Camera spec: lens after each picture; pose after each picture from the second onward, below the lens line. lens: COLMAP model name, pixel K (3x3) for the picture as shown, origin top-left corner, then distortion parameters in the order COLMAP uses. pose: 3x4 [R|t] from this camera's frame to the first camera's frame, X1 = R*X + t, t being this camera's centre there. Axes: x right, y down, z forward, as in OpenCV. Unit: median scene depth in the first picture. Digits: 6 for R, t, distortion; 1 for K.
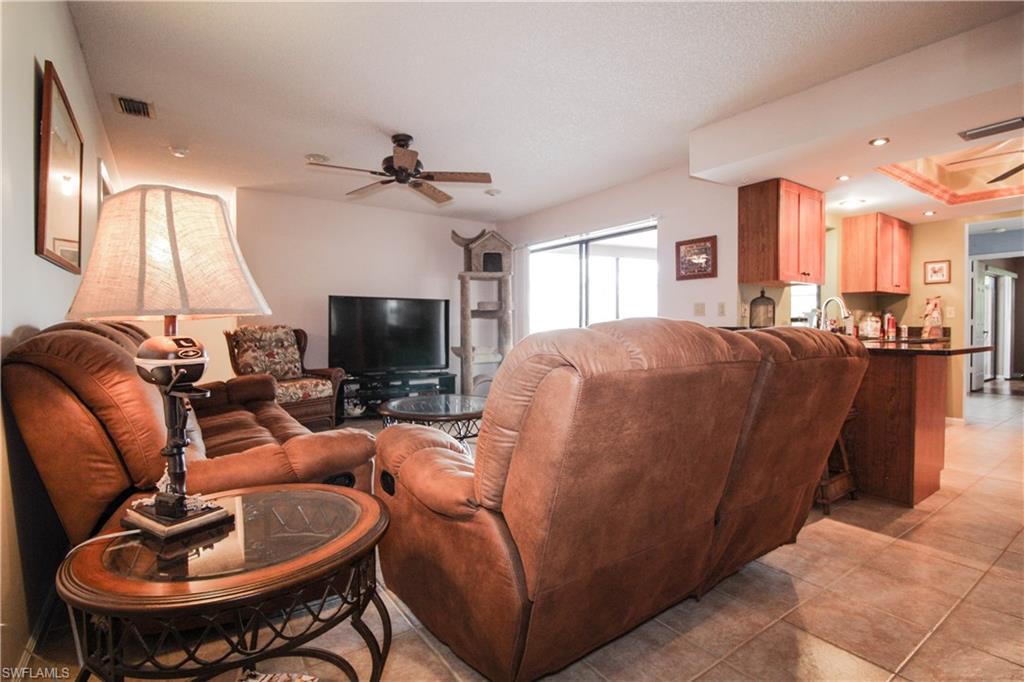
lens RADIAL K [[498.9, 0, 512.0], [0, 498.9, 341.0], [0, 0, 1]] dist [-0.024858, -0.000539]
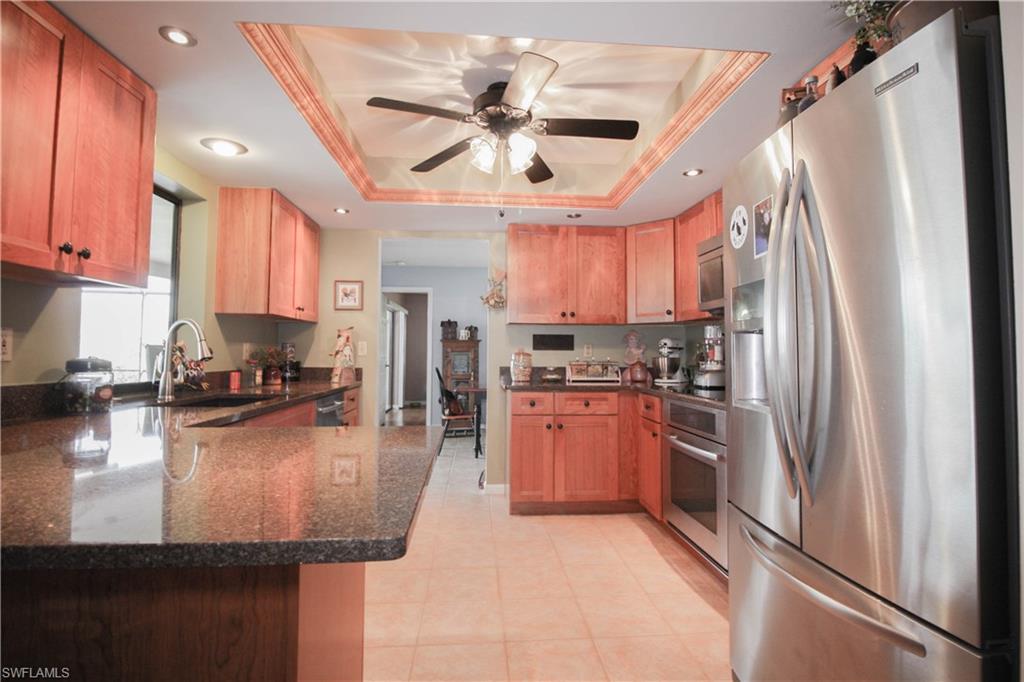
lens RADIAL K [[489.5, 0, 512.0], [0, 489.5, 341.0], [0, 0, 1]] dist [-0.000711, -0.000343]
pose [[0.500555, 0.028440, 0.865237, 0.343041], [0.014510, 0.999044, -0.041233, -0.034996], [-0.865583, 0.033193, 0.499664, 0.406707]]
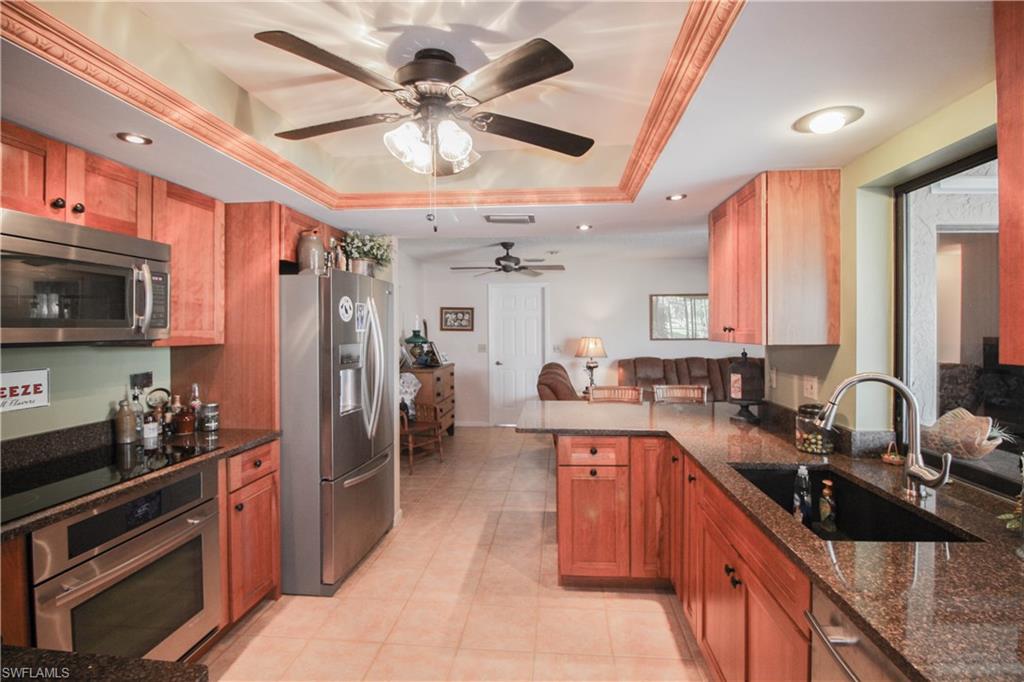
lens RADIAL K [[498.9, 0, 512.0], [0, 498.9, 341.0], [0, 0, 1]] dist [-0.024858, -0.000539]
pose [[-0.645026, 0.023348, -0.763804, 1.078836], [-0.017326, 0.998829, 0.045165, -0.122536], [0.763964, 0.042366, -0.643867, 1.002123]]
